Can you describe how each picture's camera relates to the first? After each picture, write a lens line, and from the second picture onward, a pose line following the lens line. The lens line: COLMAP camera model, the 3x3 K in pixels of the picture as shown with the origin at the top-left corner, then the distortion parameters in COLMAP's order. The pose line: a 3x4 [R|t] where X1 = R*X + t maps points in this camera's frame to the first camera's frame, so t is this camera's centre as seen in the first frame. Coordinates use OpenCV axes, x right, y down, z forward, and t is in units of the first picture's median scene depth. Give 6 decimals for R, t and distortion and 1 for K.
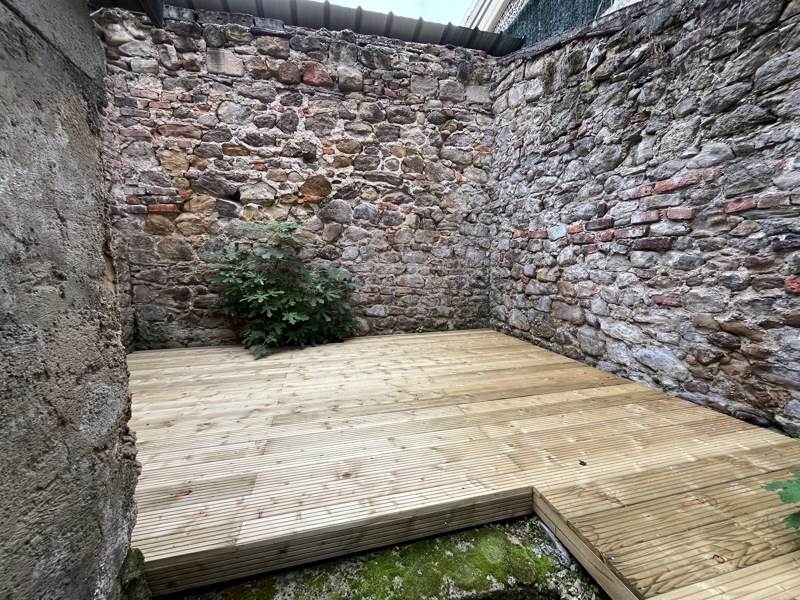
lens RADIAL K [[320.6, 0, 400.0], [0, 320.6, 300.0], [0, 0, 1]] dist [-0.000349, 0.000034]
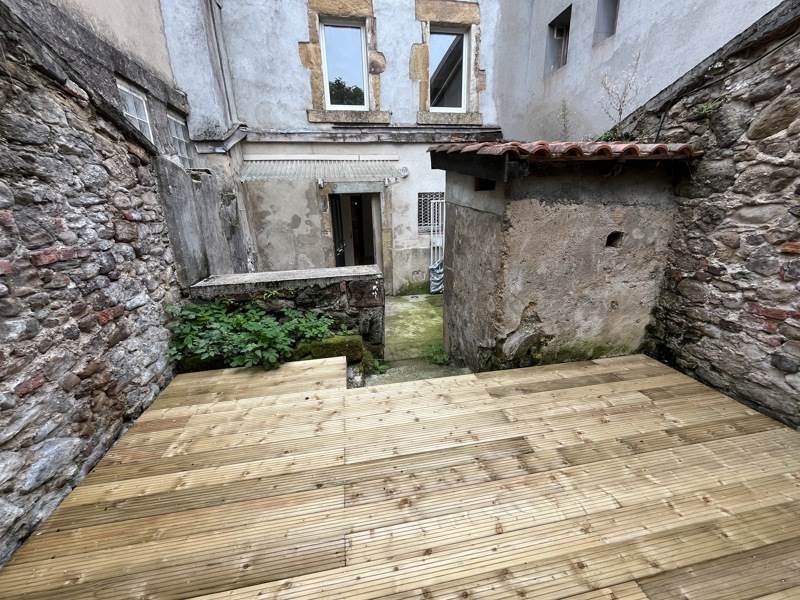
lens RADIAL K [[320.6, 0, 400.0], [0, 320.6, 300.0], [0, 0, 1]] dist [-0.000349, 0.000034]
pose [[-0.997464, 0.010224, 0.070431, -0.053953], [0.036712, 0.921715, 0.386127, -0.519300], [-0.060970, 0.387734, -0.919753, 1.902337]]
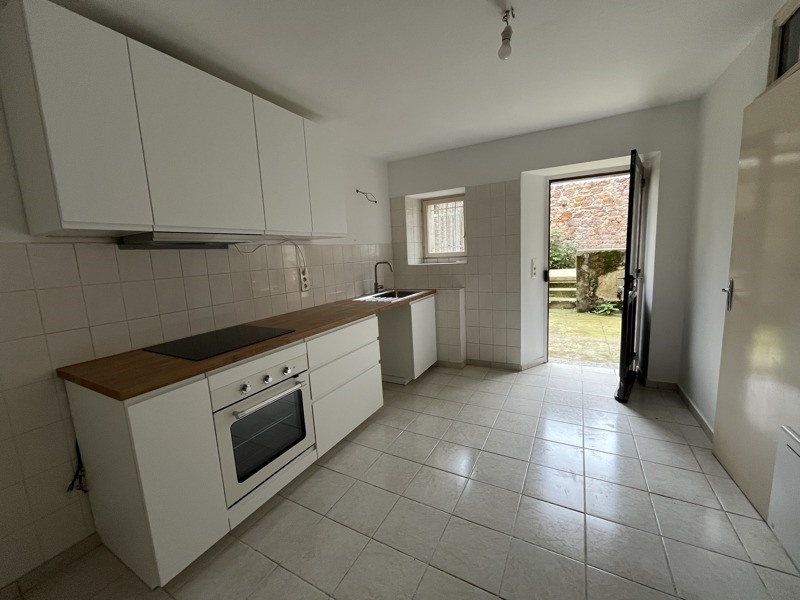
lens RADIAL K [[320.6, 0, 400.0], [0, 320.6, 300.0], [0, 0, 1]] dist [-0.000349, 0.000034]
pose [[0.733898, 0.068214, -0.675826, 0.588359], [-0.016438, 0.996437, 0.082724, 0.180408], [0.679061, -0.049602, 0.732405, -1.989282]]
